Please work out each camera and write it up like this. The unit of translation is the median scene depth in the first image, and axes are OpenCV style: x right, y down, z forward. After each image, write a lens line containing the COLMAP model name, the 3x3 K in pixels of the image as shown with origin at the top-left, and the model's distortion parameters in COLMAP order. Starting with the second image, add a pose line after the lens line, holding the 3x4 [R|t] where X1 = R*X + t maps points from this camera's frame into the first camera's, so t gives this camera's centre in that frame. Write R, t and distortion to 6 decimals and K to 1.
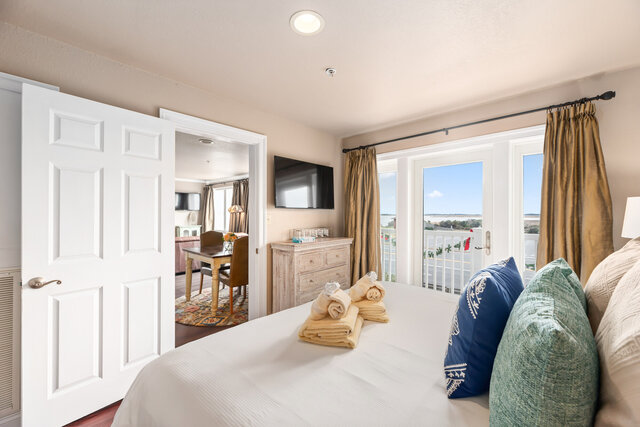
lens RADIAL K [[259.6, 0, 323.0], [0, 259.6, 215.5], [0, 0, 1]] dist [0.002465, -0.001687]
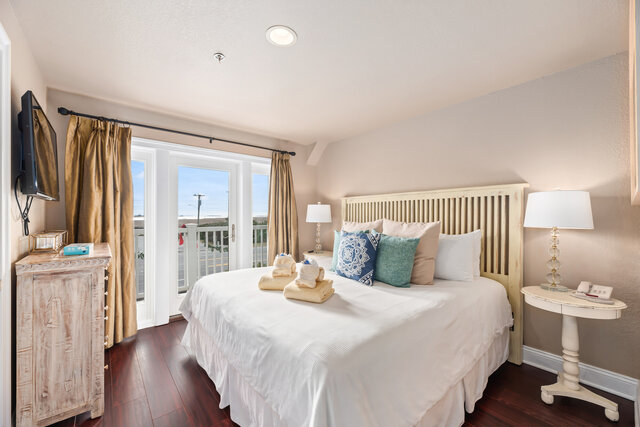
lens RADIAL K [[259.6, 0, 323.1], [0, 259.6, 216.6], [0, 0, 1]] dist [0.002465, -0.001687]
pose [[0.119082, -0.003812, 0.992877, -0.635471], [0.002547, 0.999991, 0.003534, 0.015891], [-0.992881, 0.002108, 0.119091, 0.375719]]
